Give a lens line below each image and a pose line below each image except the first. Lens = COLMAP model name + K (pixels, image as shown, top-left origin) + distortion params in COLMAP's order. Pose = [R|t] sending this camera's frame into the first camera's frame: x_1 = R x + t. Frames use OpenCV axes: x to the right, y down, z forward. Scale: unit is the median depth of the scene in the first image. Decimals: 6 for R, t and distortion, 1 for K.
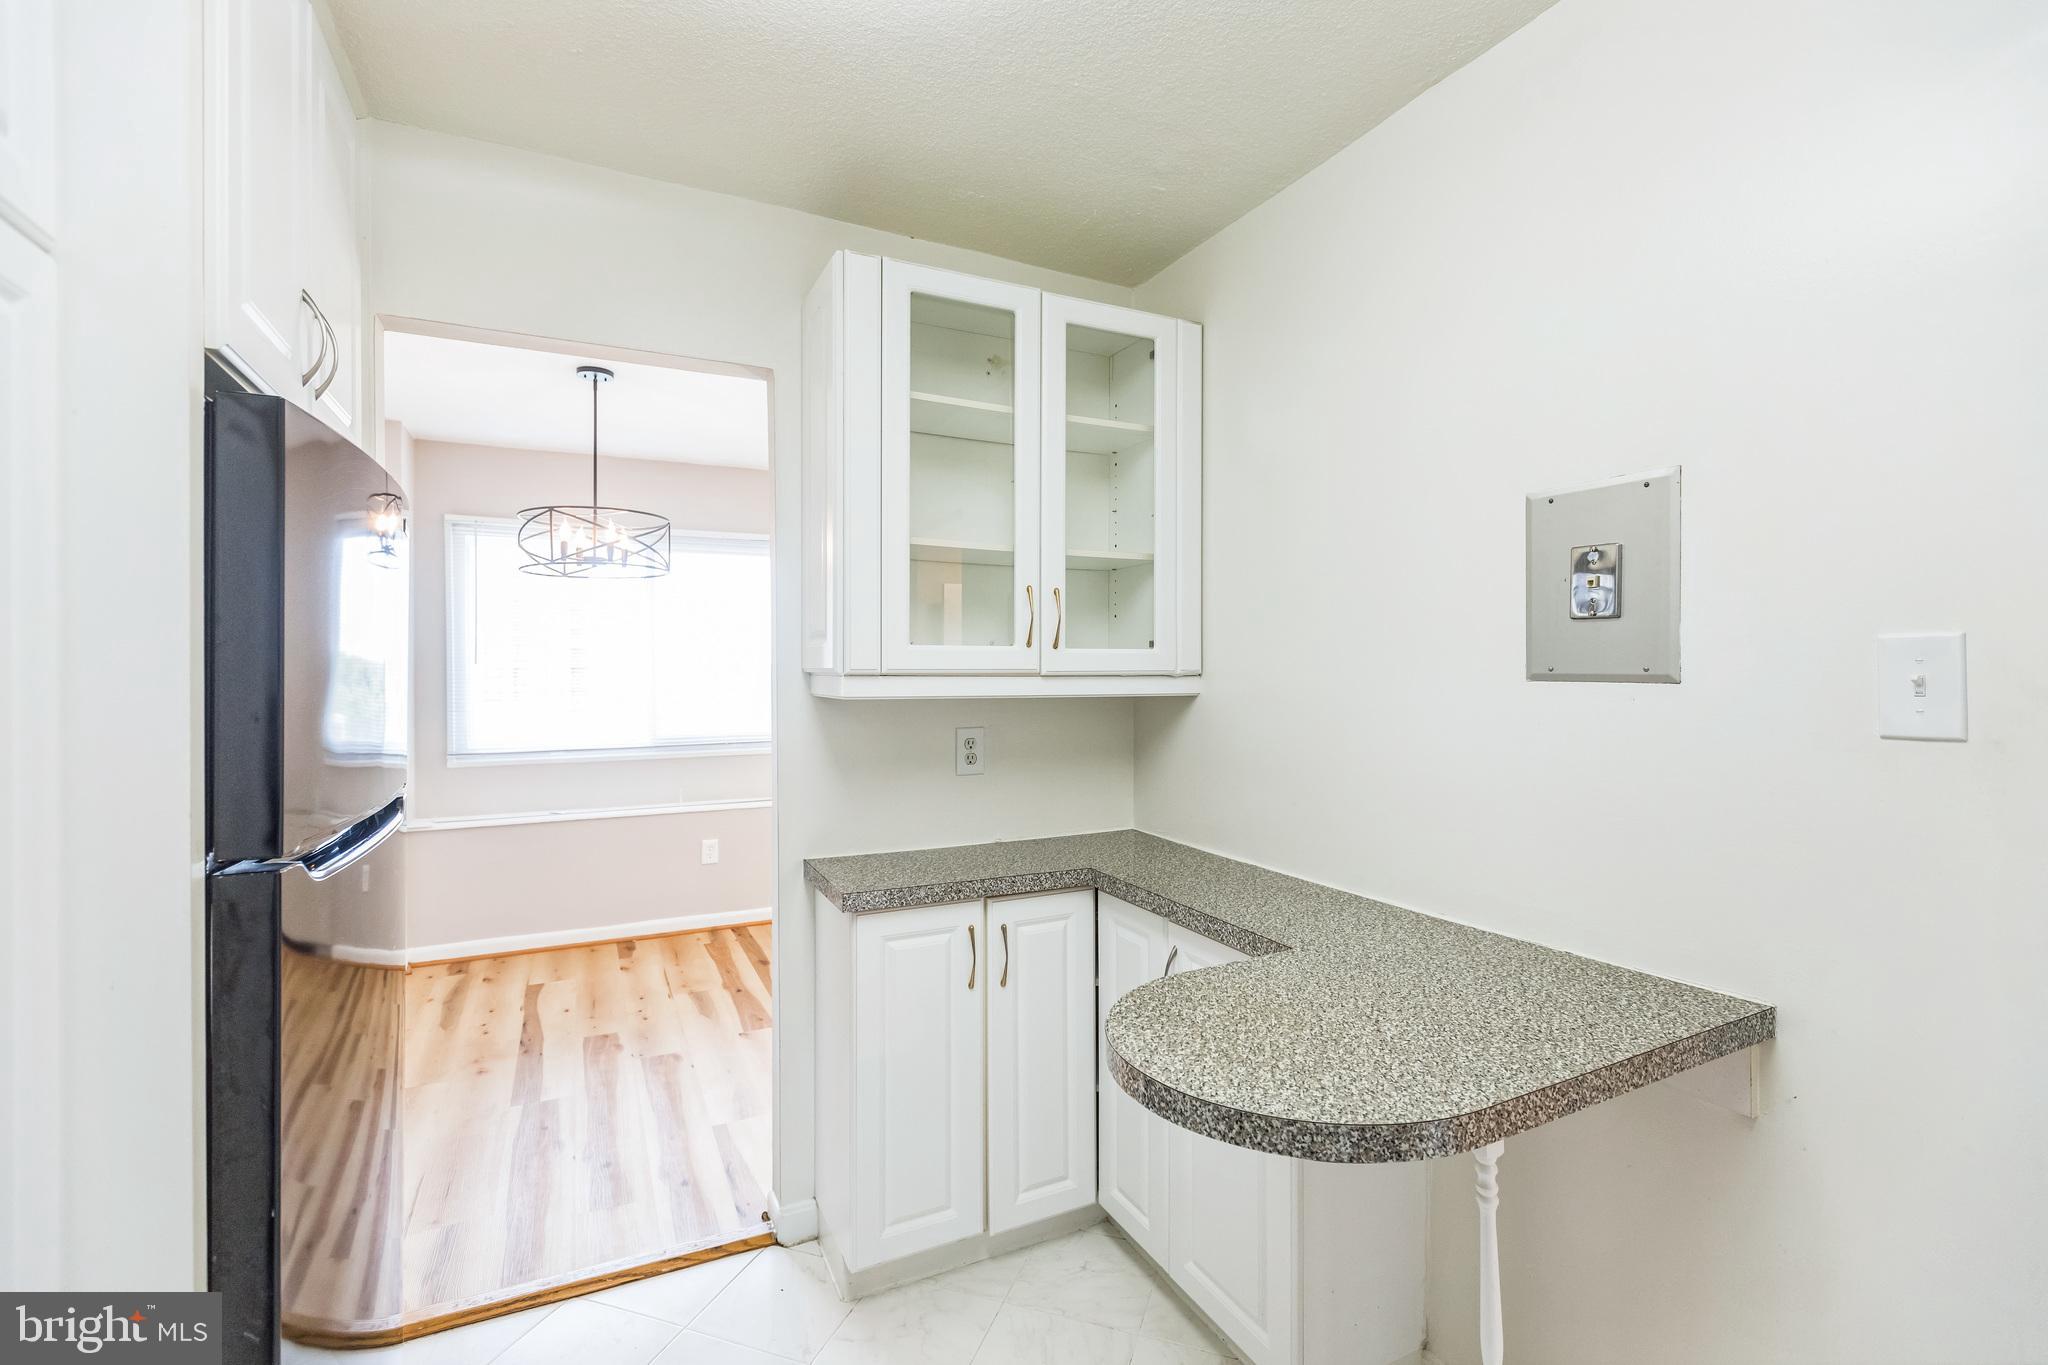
lens RADIAL K [[917.5, 0, 1020.2], [0, 917.5, 670.8], [0, 0, 1]] dist [0.003491, -0.001904]
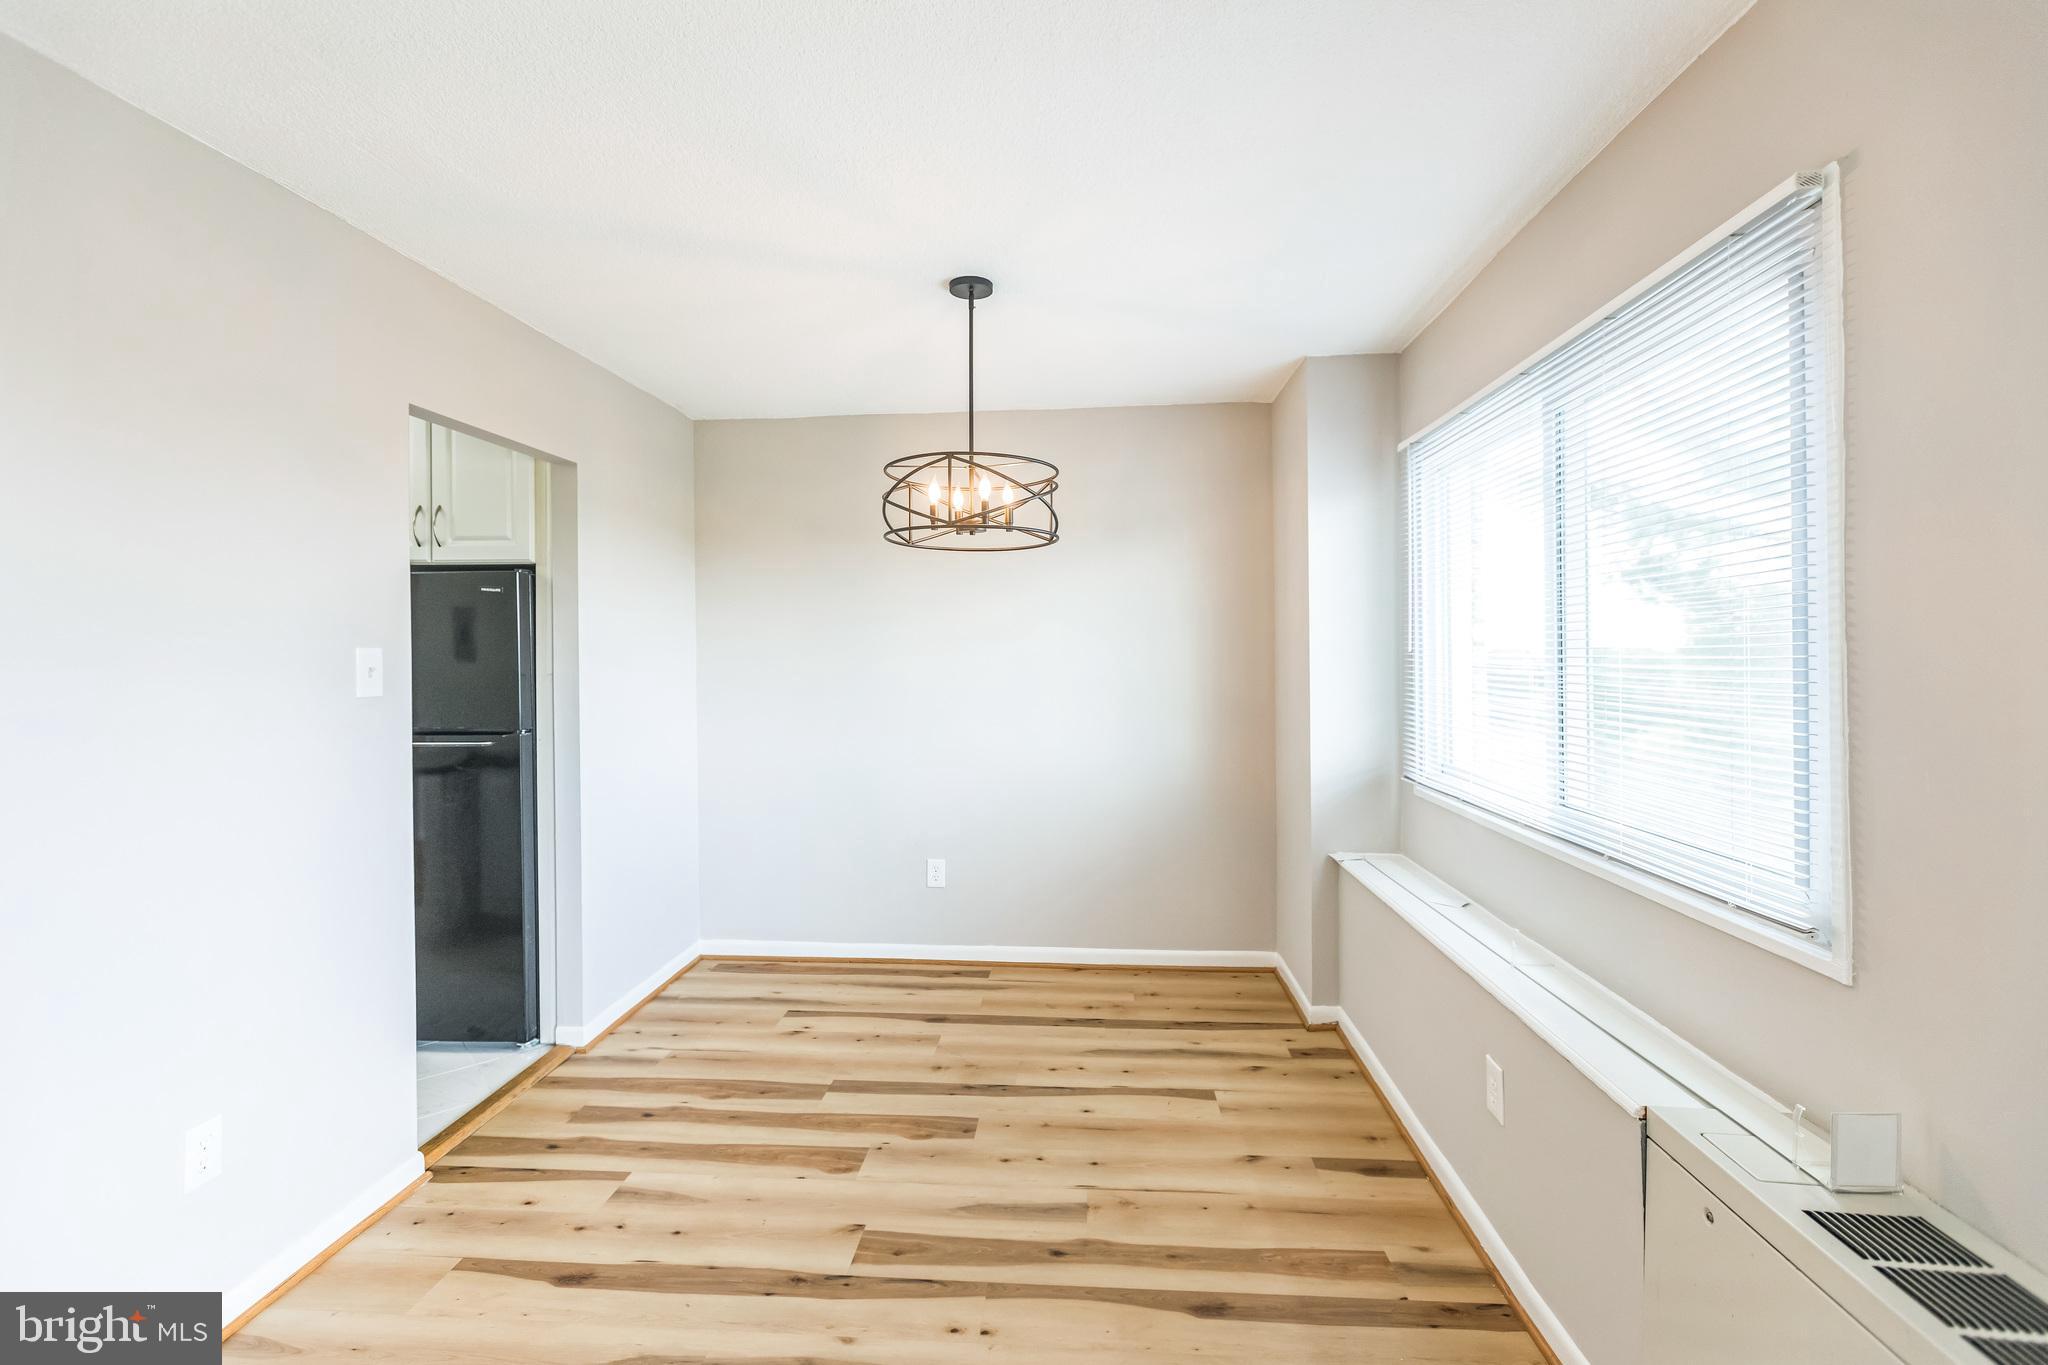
lens RADIAL K [[917.5, 0, 1020.2], [0, 917.5, 671.3], [0, 0, 1]] dist [0.003491, -0.001904]
pose [[-0.519371, 0.015789, -0.854403, 0.186281], [0.008909, 0.999875, 0.013062, 0.002382], [0.854502, -0.000828, -0.519447, 1.497687]]
